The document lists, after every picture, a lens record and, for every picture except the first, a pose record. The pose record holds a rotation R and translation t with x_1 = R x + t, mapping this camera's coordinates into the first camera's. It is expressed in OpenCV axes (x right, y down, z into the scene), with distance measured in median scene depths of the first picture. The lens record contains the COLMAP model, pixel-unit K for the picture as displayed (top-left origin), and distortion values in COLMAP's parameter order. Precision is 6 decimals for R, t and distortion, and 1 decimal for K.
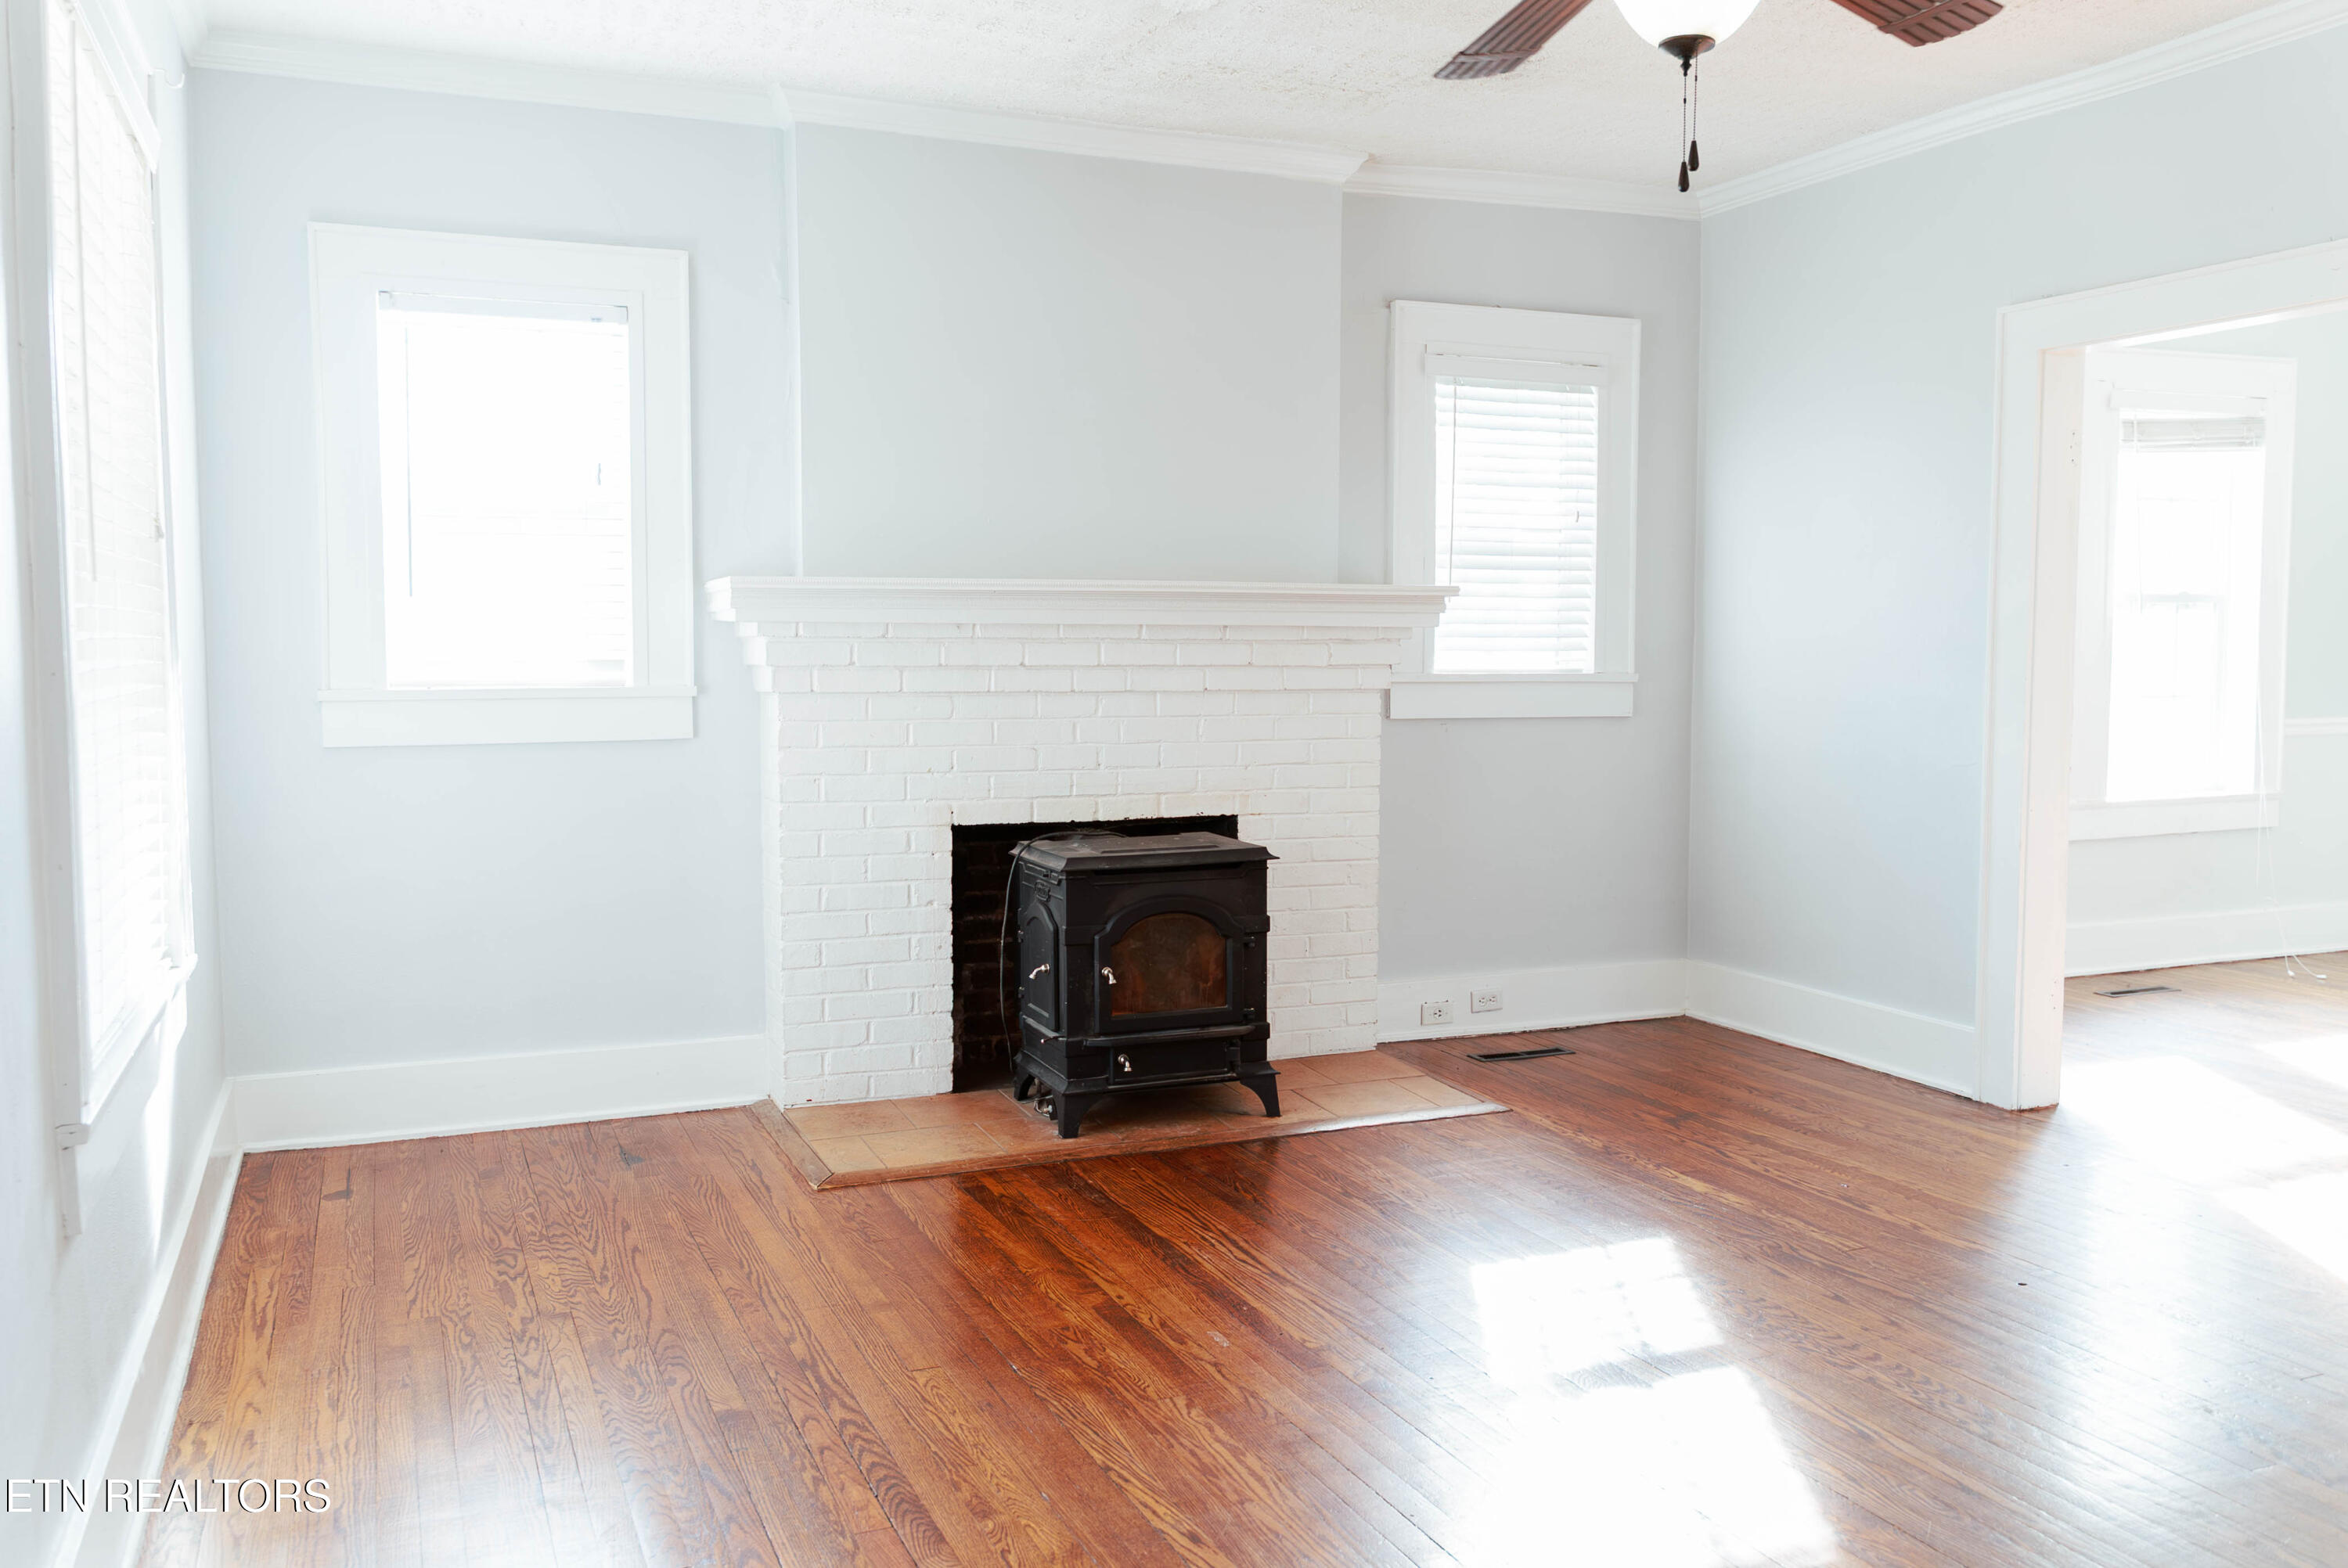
lens RADIAL K [[1883.1, 0, 1174.0], [0, 1883.1, 784.0], [0, 0, 1]] dist [-0.006171, 0.001750]
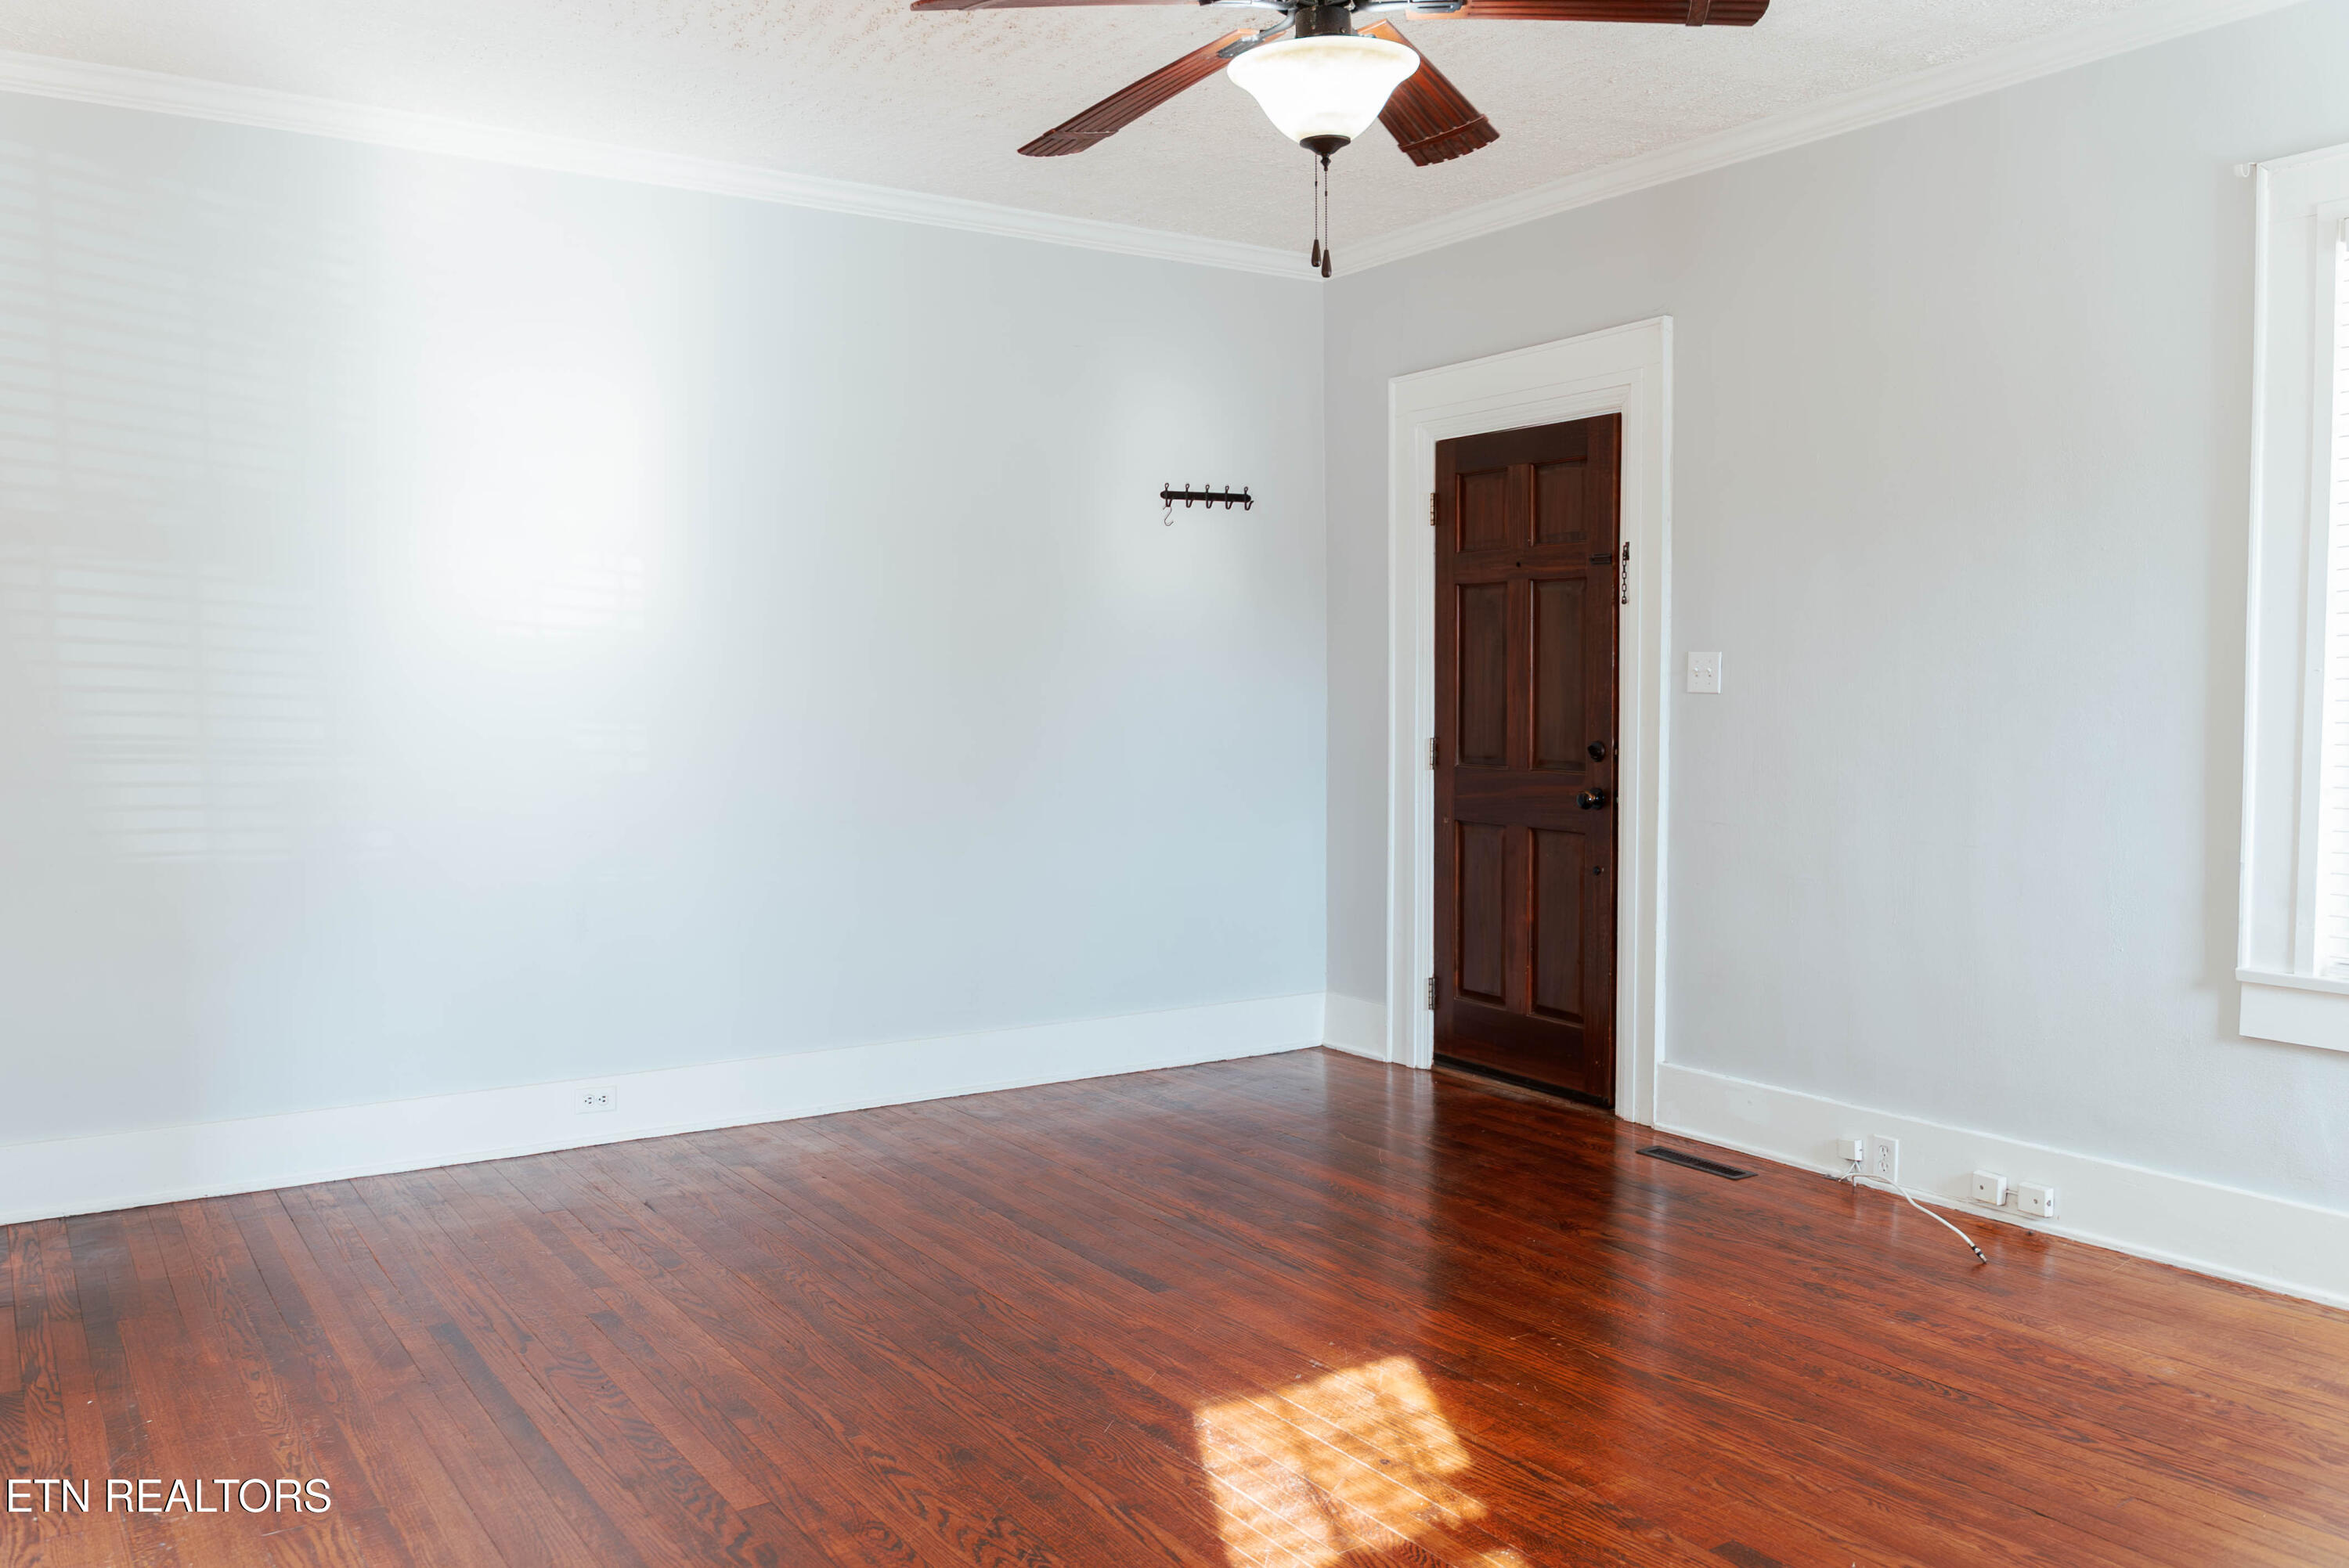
lens RADIAL K [[1859.6, 0, 1174.5], [0, 1859.6, 784.0], [0, 0, 1]] dist [-0.011168, 0.000714]
pose [[-0.983711, 0.016773, -0.178975, 0.299652], [-0.007857, 0.990674, 0.136025, -0.092681], [0.179587, 0.135216, -0.974405, 1.120163]]
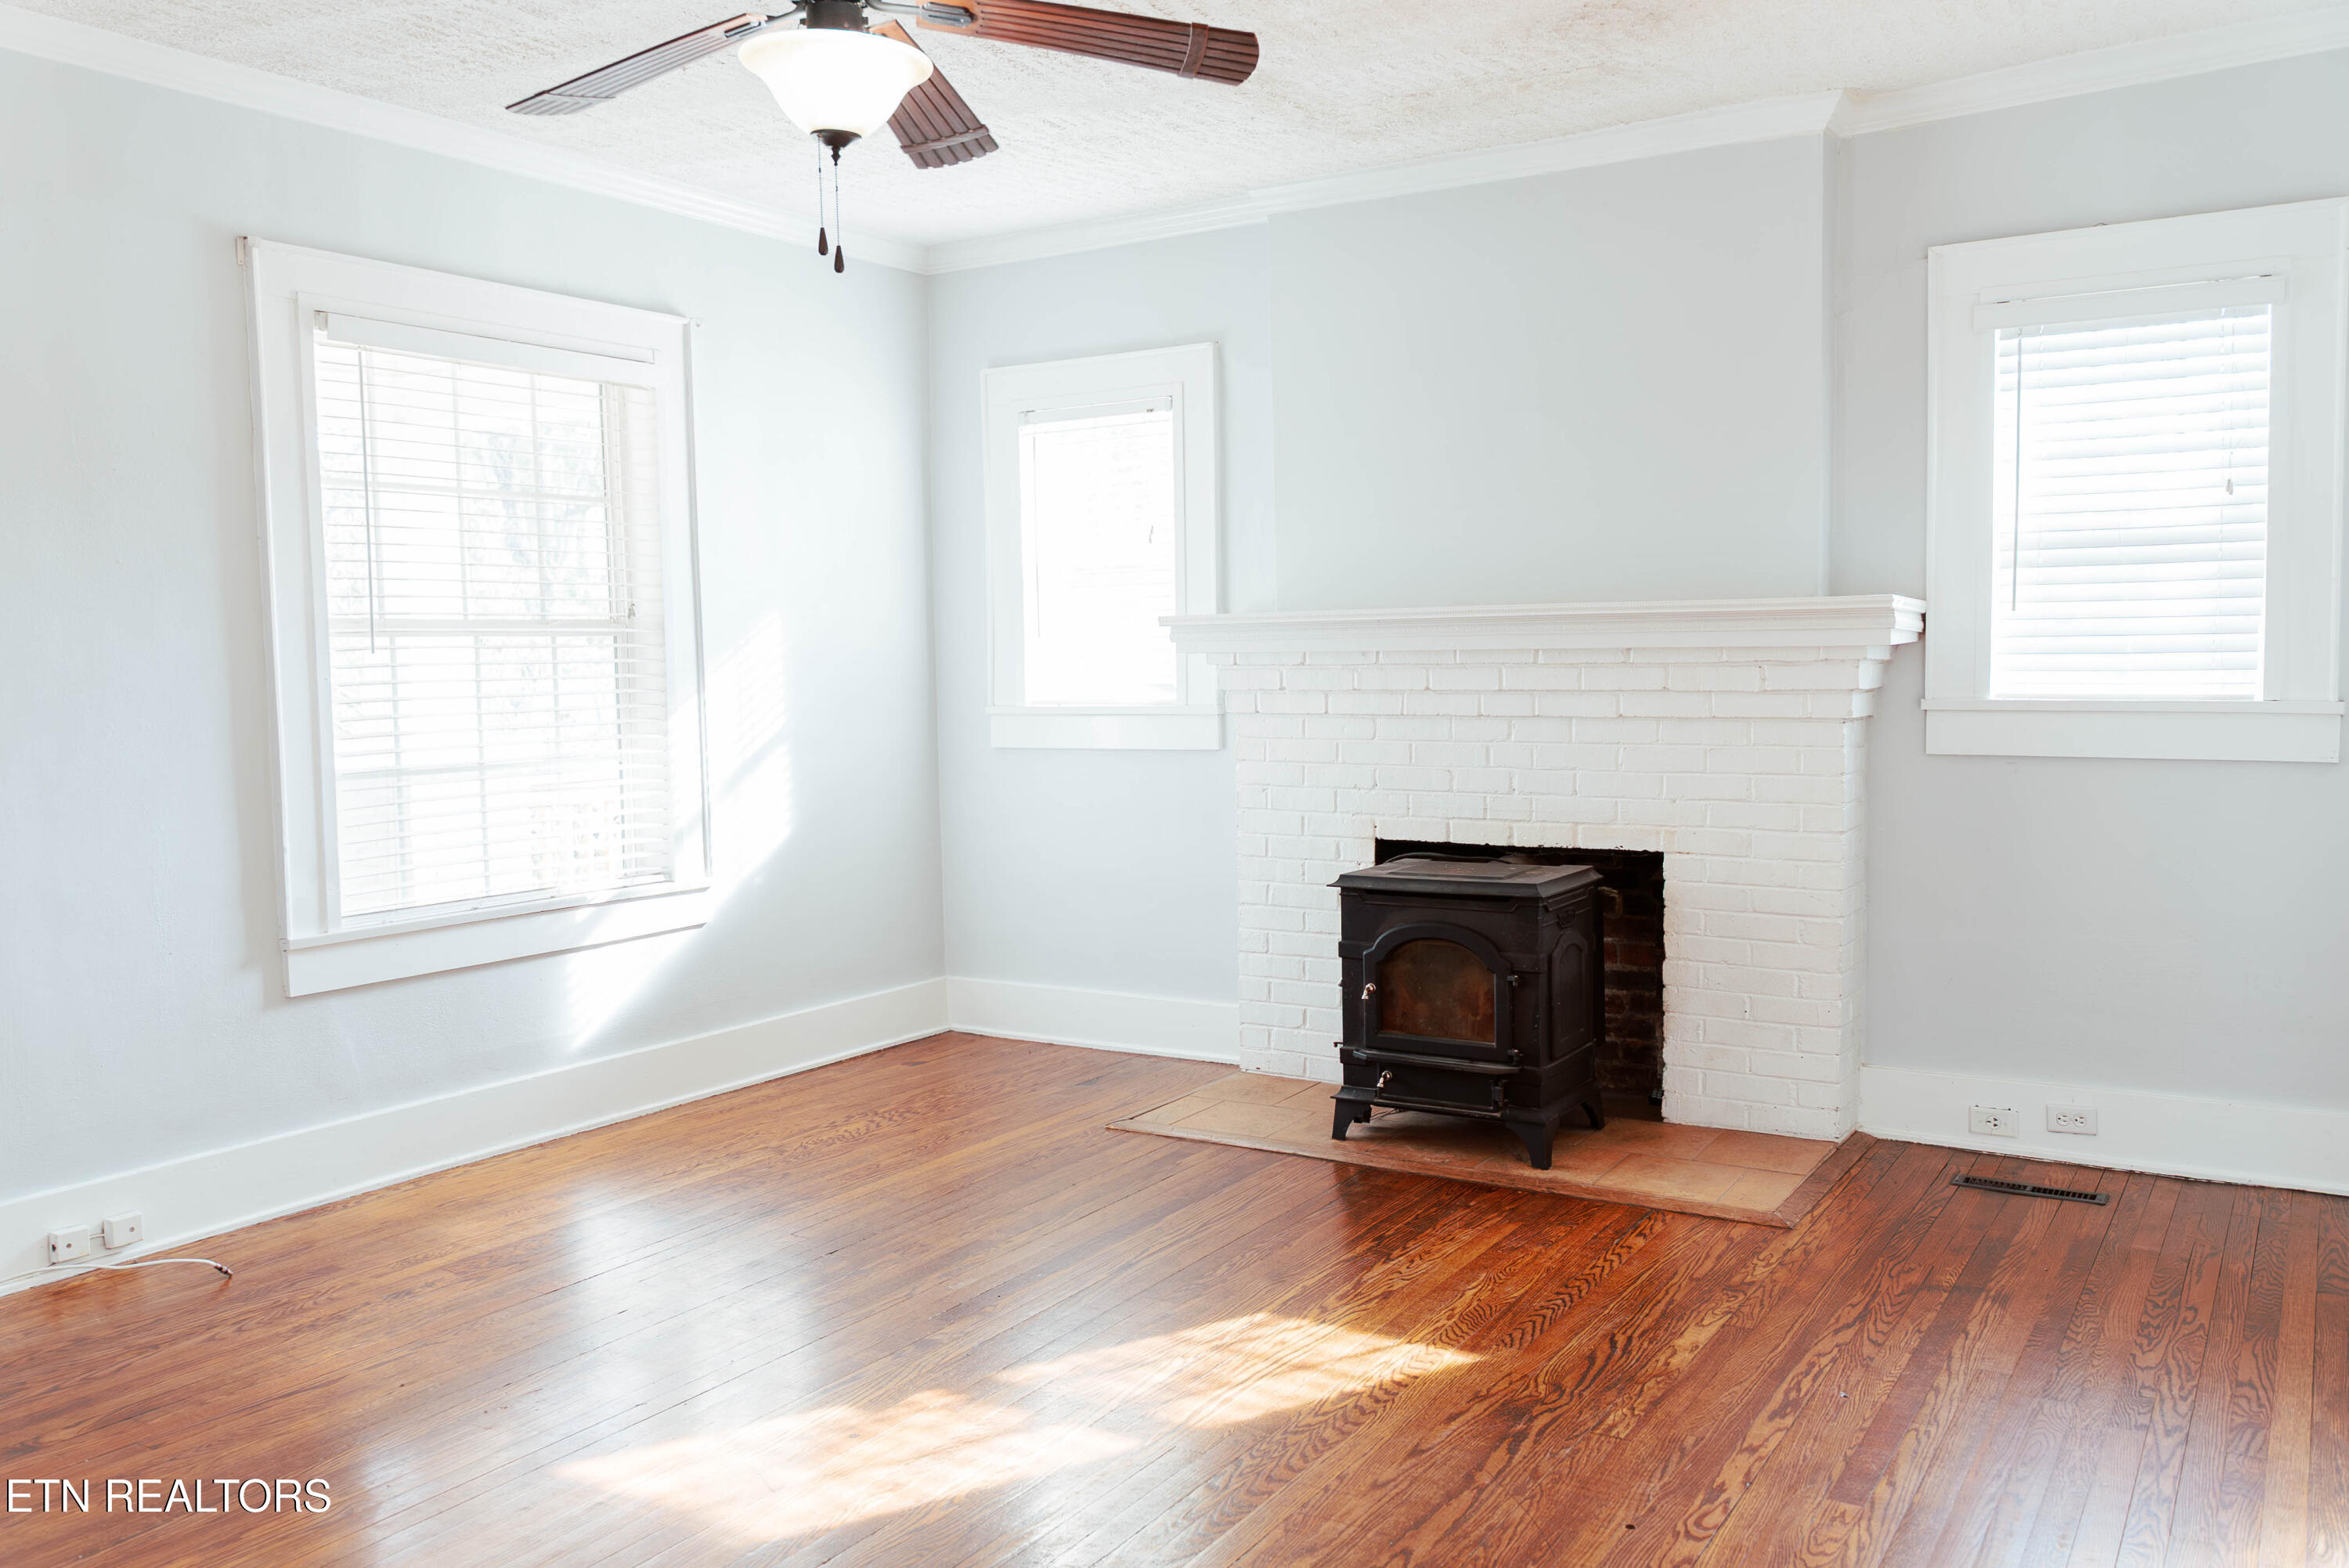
lens RADIAL K [[1862.4, 0, 1174.5], [0, 1862.4, 784.0], [0, 0, 1]] dist [-0.006569, 0.004657]
pose [[0.570908, 0.047849, -0.819618, 0.688522], [-0.046042, 0.998595, 0.026227, -0.031918], [0.819722, 0.022763, 0.572309, 0.301300]]
